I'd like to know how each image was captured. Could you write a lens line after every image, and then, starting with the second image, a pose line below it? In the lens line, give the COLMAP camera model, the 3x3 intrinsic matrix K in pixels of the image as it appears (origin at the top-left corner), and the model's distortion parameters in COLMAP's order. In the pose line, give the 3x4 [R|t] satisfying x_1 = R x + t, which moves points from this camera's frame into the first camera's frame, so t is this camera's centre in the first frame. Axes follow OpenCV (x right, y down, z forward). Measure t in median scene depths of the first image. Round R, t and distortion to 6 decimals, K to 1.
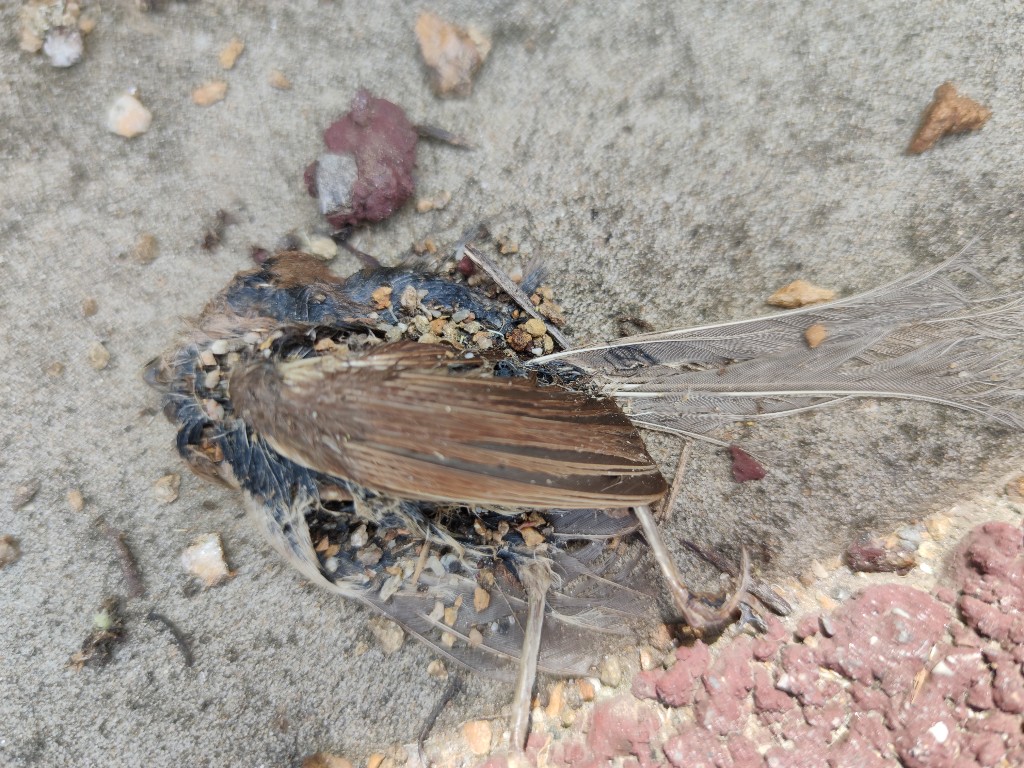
lens RADIAL K [[843.5, 0, 512.0], [0, 843.5, 384.0], [0, 0, 1]] dist [-0.045889, -0.013895]
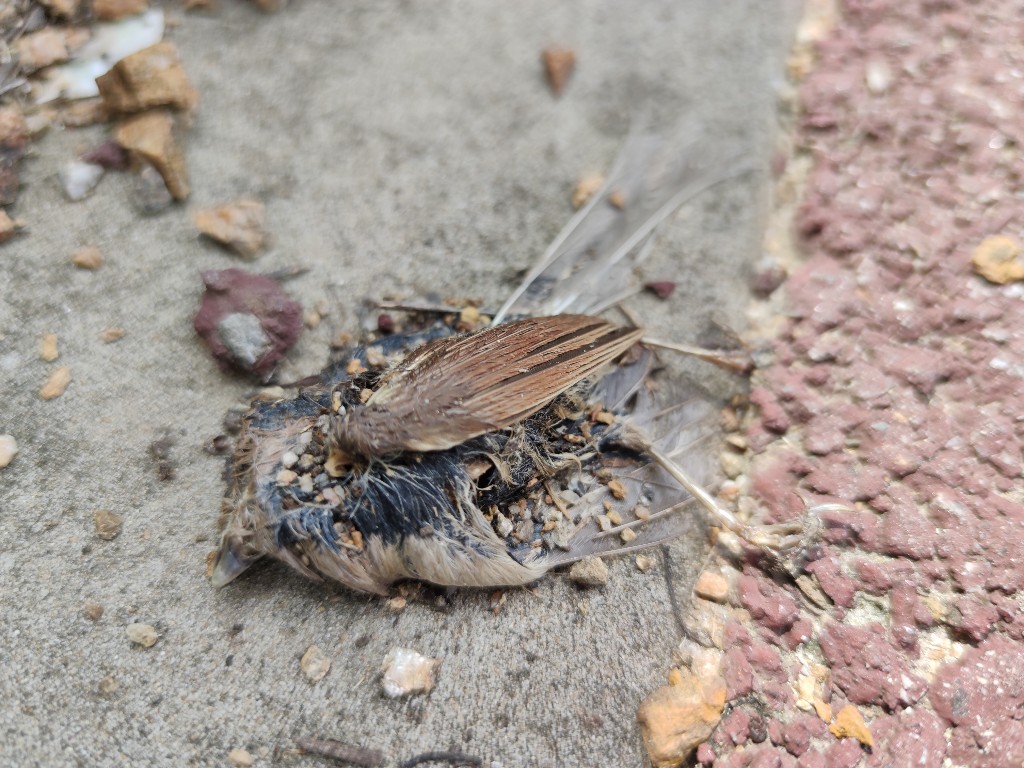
lens RADIAL K [[843.5, 0, 512.0], [0, 843.5, 384.0], [0, 0, 1]] dist [-0.045889, -0.013895]
pose [[0.649258, -0.569834, 0.503739, -0.567375], [0.719762, 0.674369, -0.164833, 0.228010], [-0.245778, 0.469591, 0.847984, 0.032594]]
